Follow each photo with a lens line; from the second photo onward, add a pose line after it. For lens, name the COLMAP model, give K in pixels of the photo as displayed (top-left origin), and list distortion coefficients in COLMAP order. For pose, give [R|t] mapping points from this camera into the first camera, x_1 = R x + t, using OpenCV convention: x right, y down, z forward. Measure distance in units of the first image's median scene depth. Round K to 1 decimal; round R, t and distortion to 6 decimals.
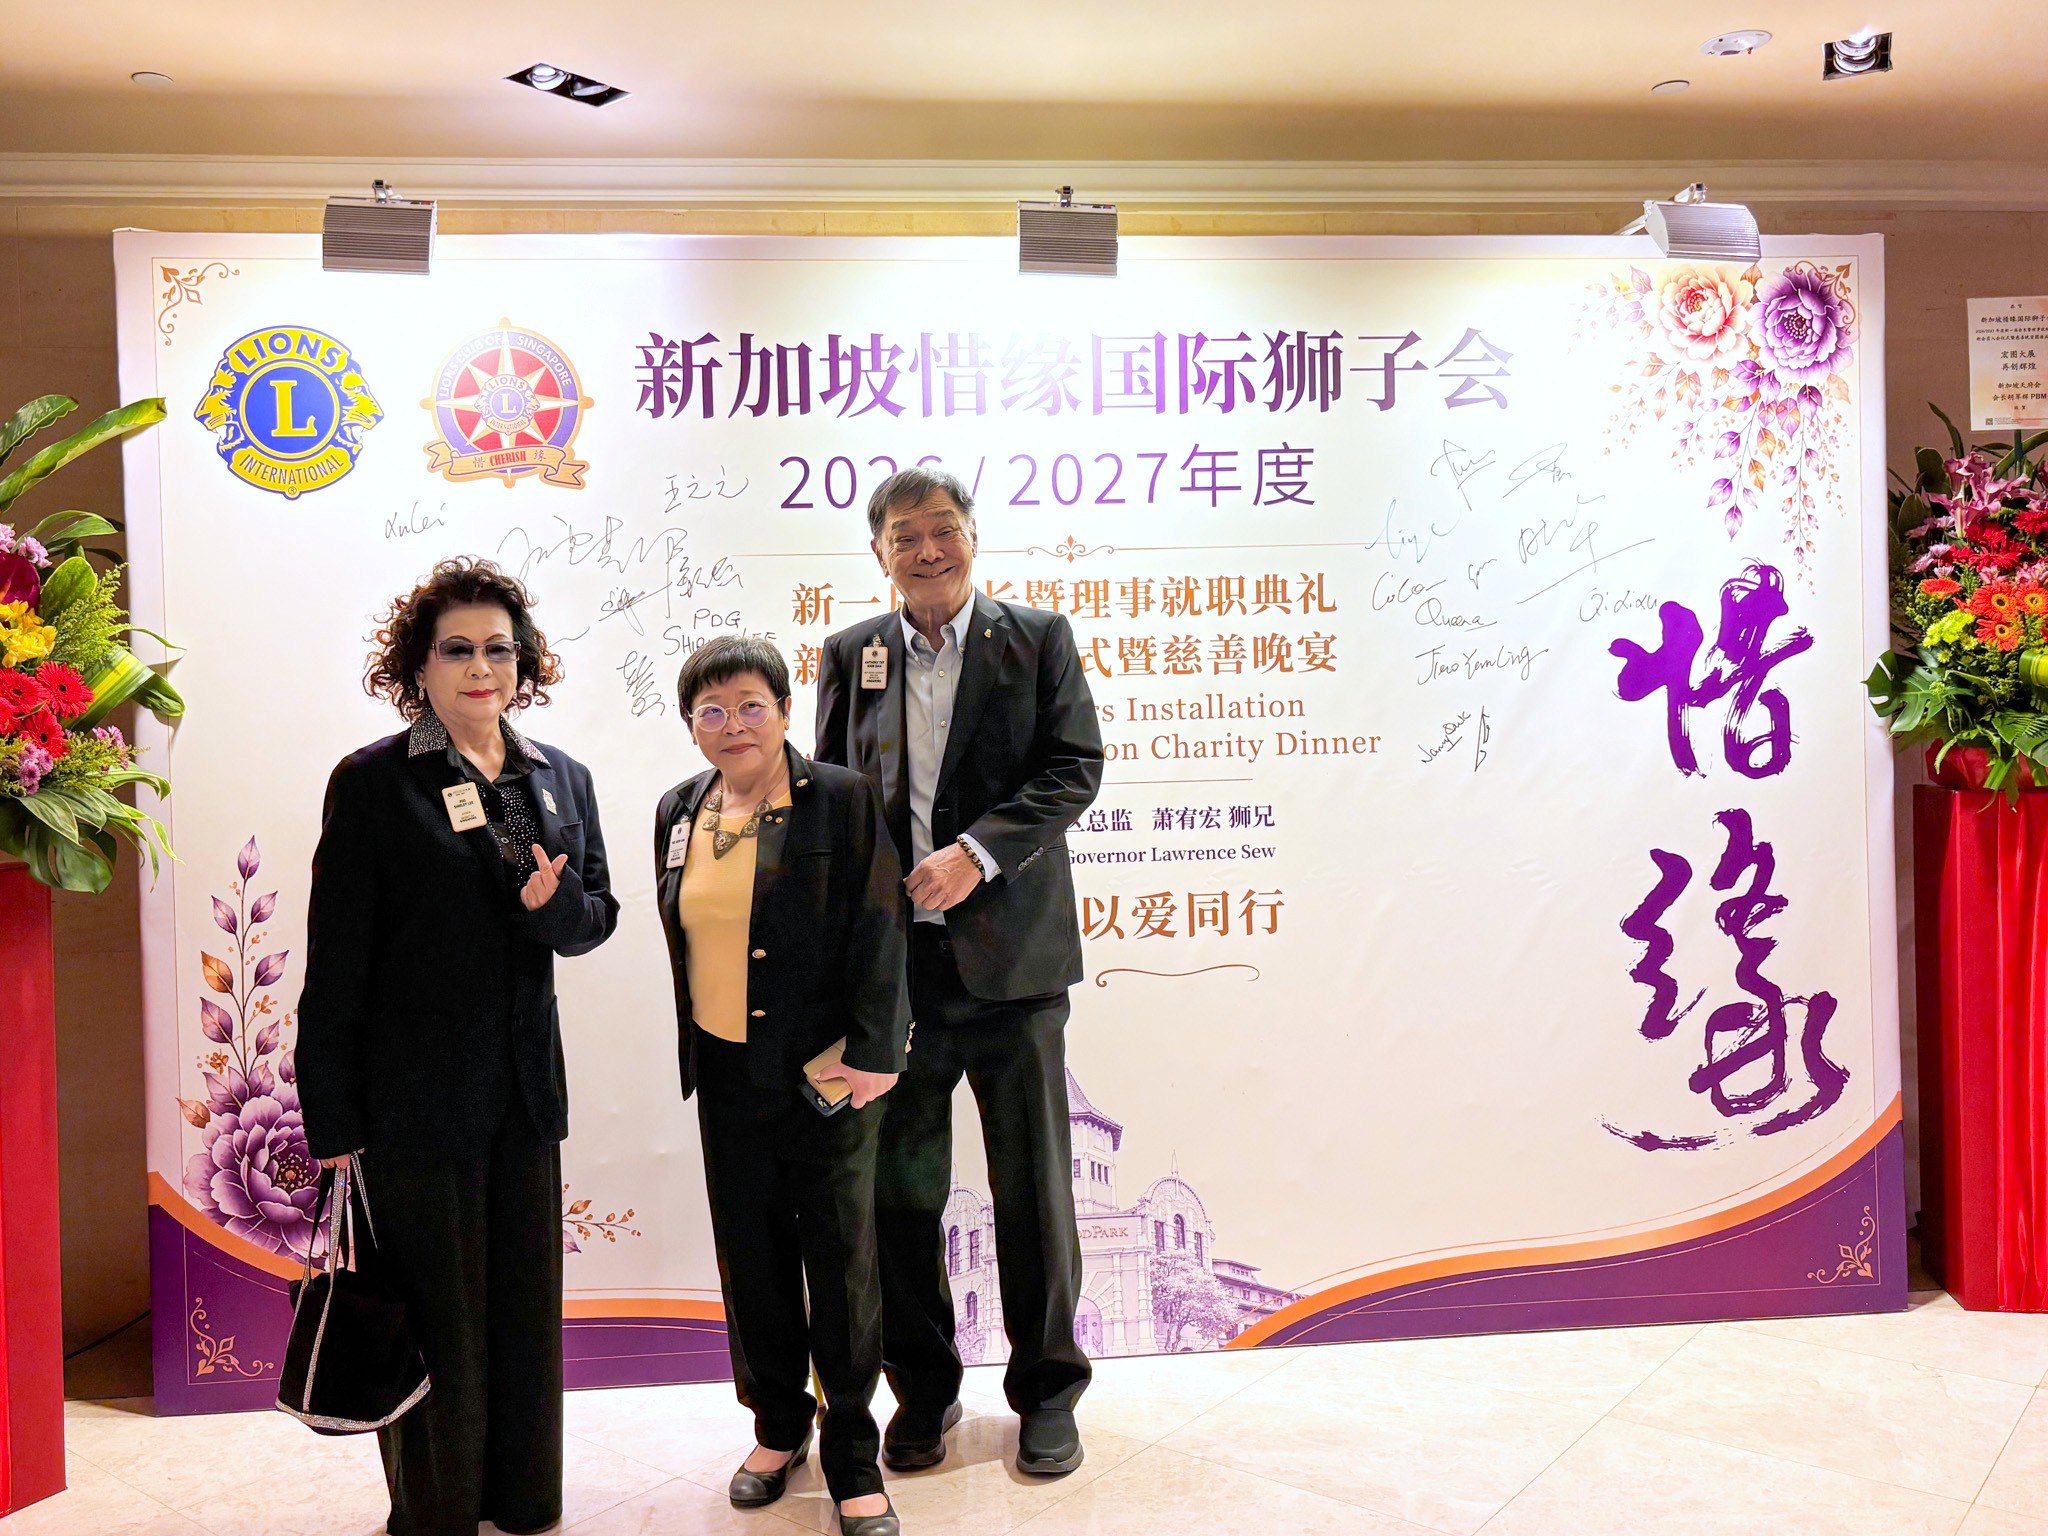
lens RADIAL K [[1735.3, 0, 978.2], [0, 1735.3, 748.2], [0, 0, 1]] dist [0.031717, -0.003464]
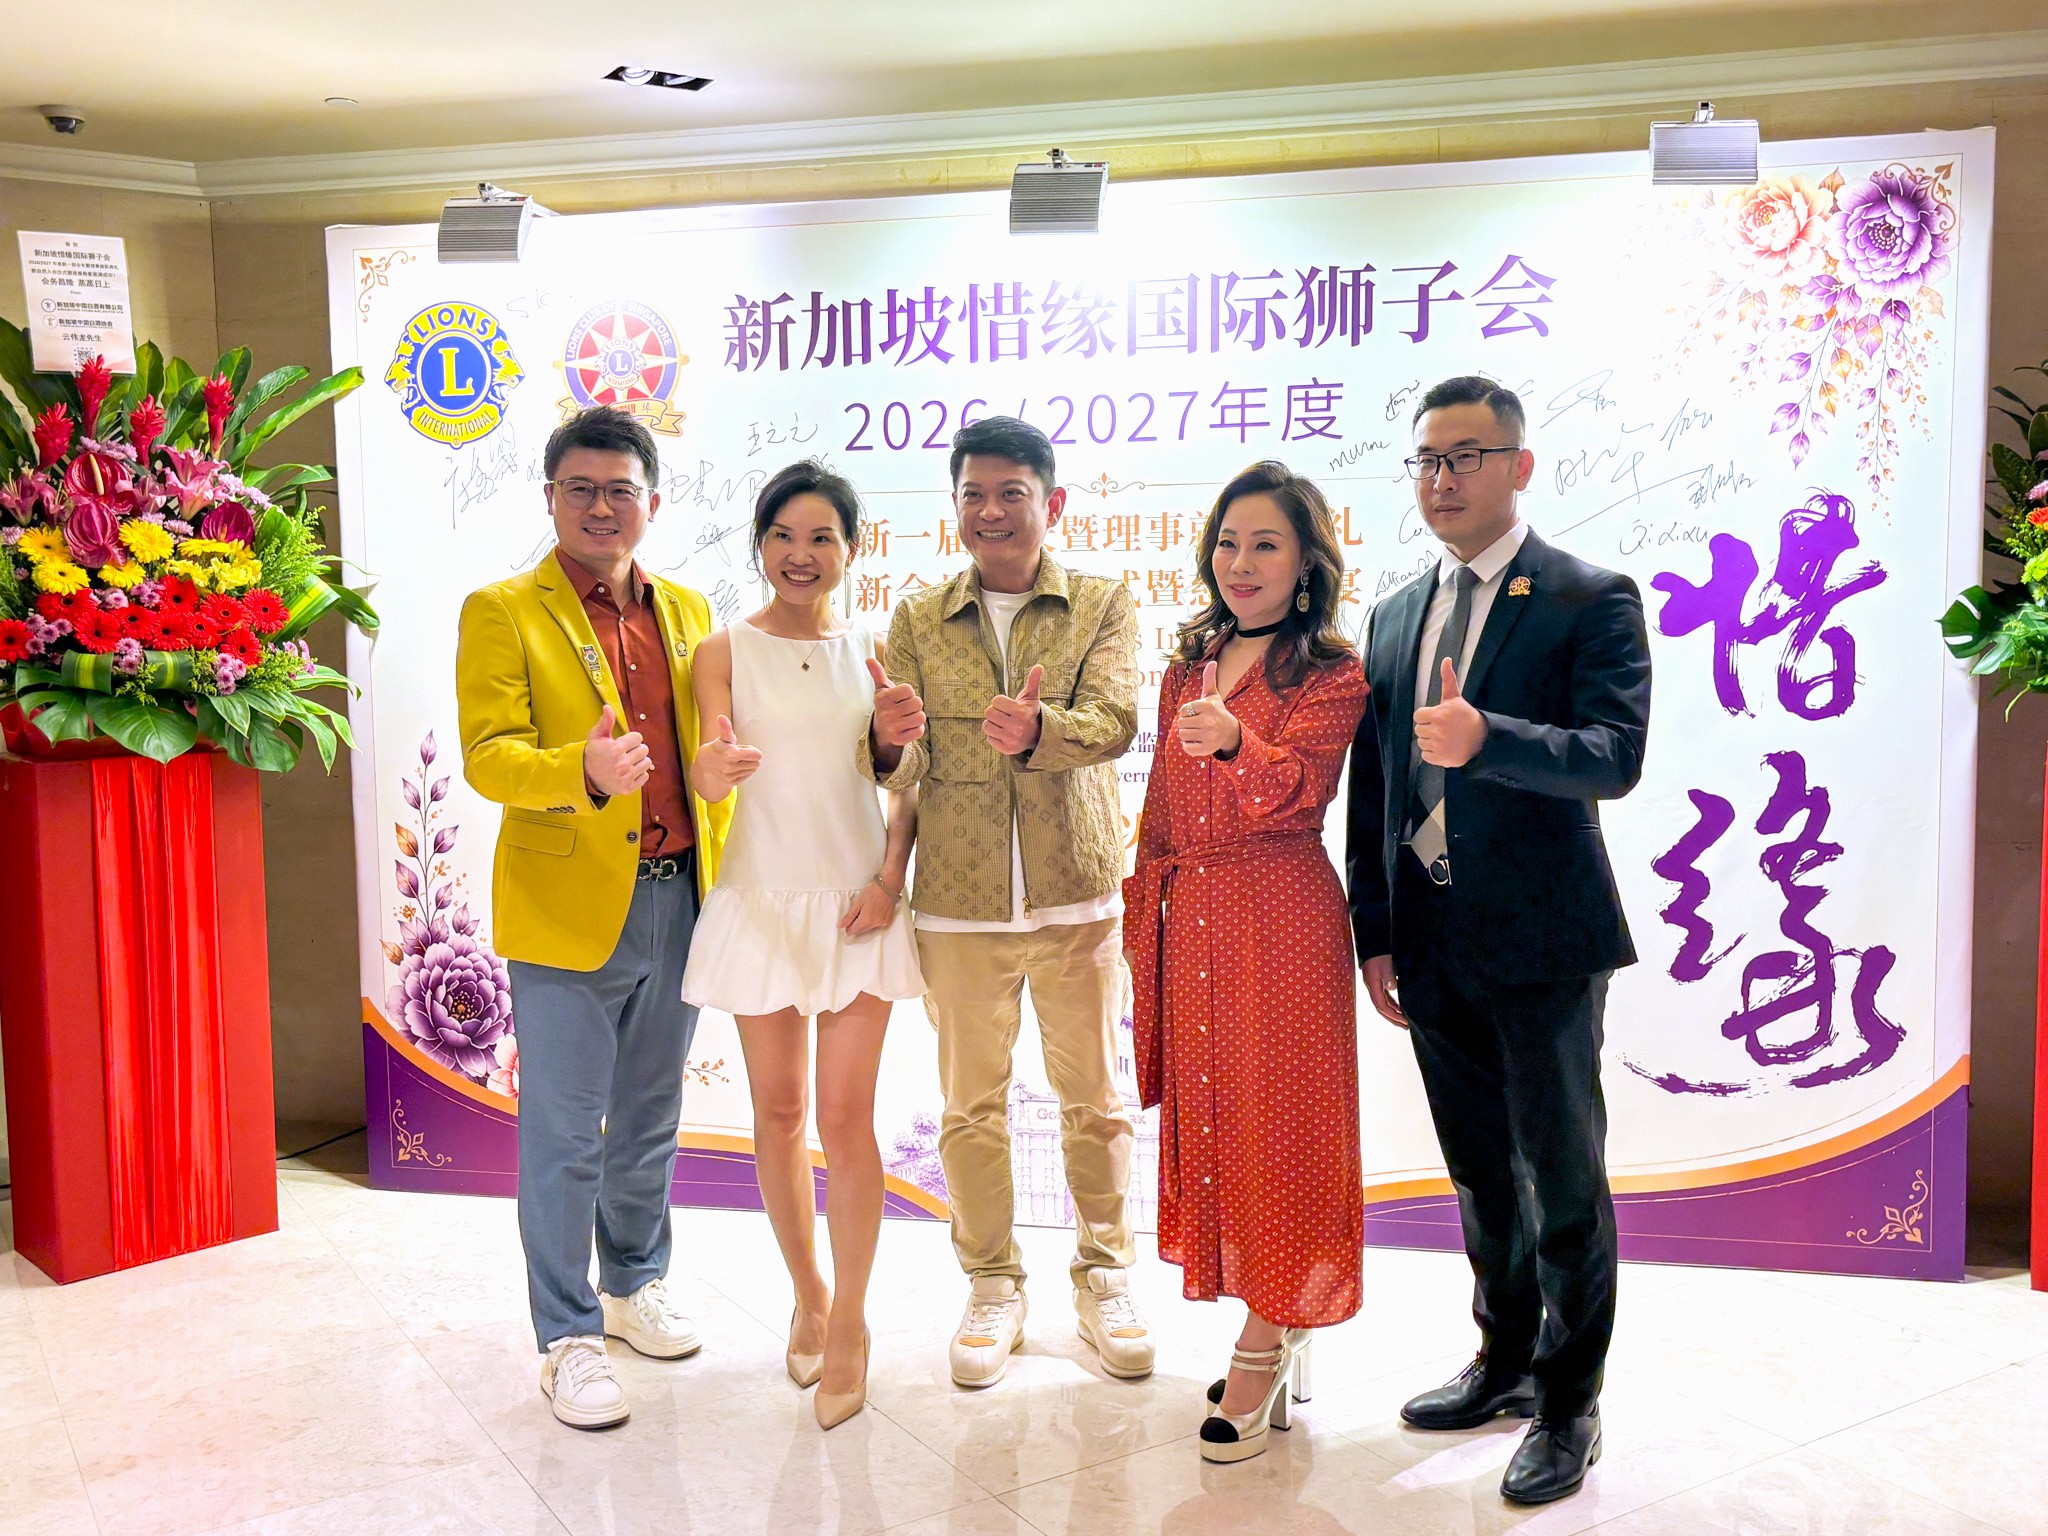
lens RADIAL K [[1902.1, 0, 1040.5], [0, 1902.1, 774.4], [0, 0, 1]] dist [0.030913, 0.000000]
pose [[0.952987, 0.039737, -0.300395, 0.369340], [-0.016859, 0.996781, 0.078374, -0.028788], [0.302543, -0.069625, 0.950589, -0.128522]]
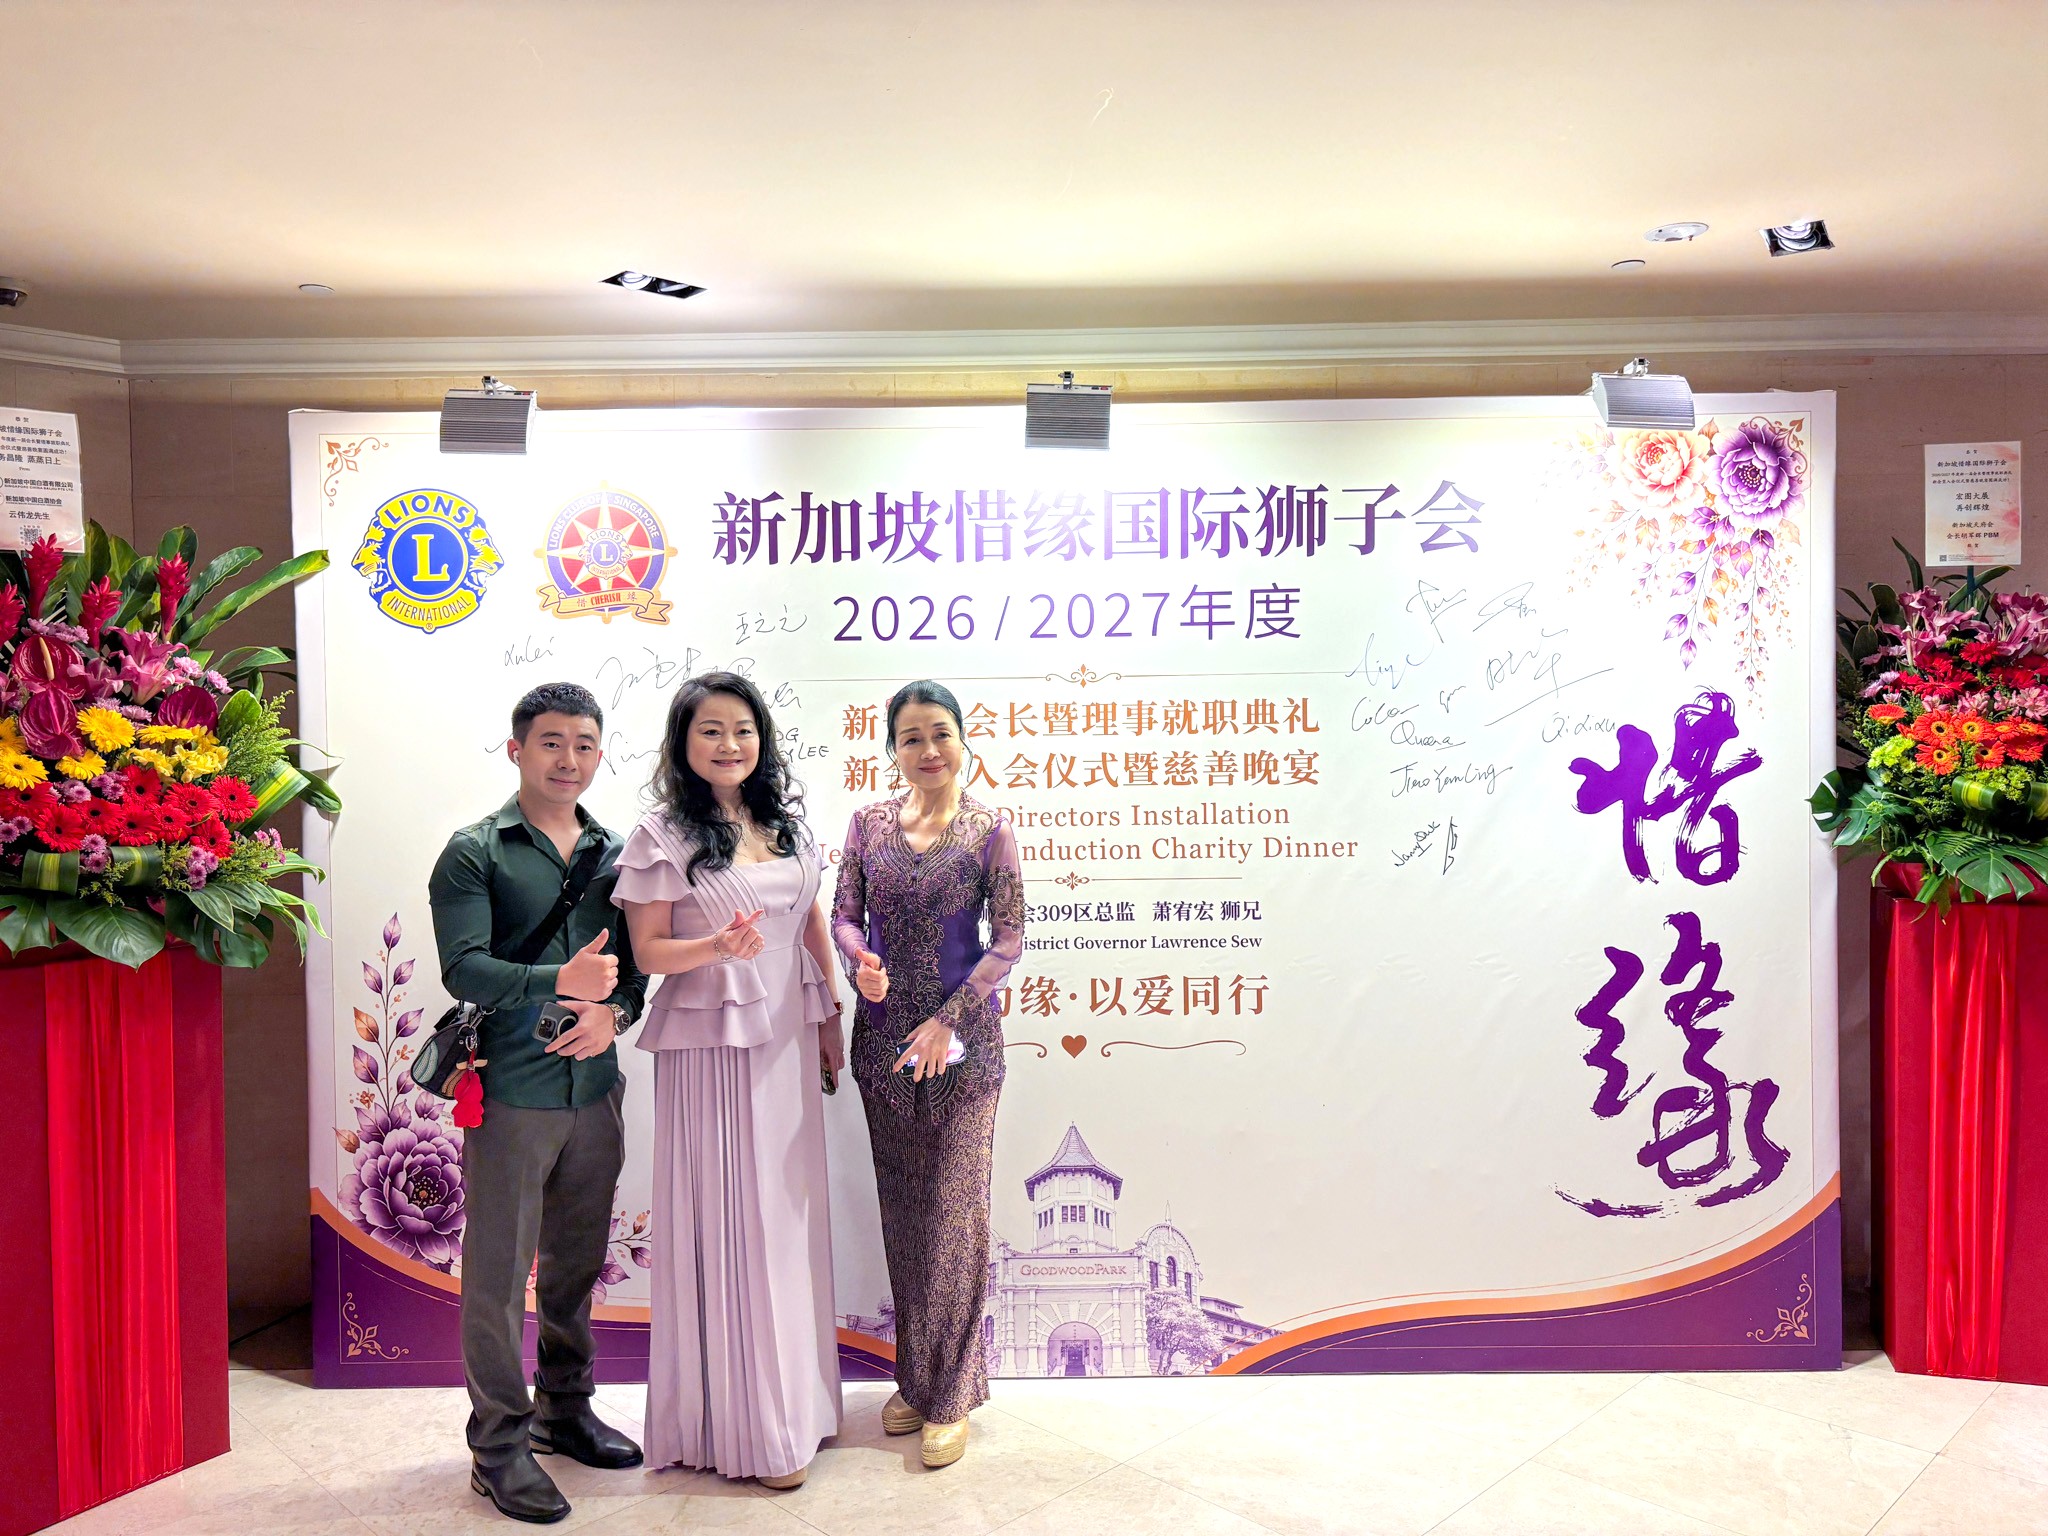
lens RADIAL K [[1542.0, 0, 1025.8], [0, 1542.0, 773.4], [0, 0, 1]] dist [0.045341, -0.028346]
pose [[0.995174, 0.014289, -0.097084, 0.114590], [-0.013083, 0.999829, 0.013051, -0.062606], [0.097254, -0.011718, 0.995191, -0.022958]]
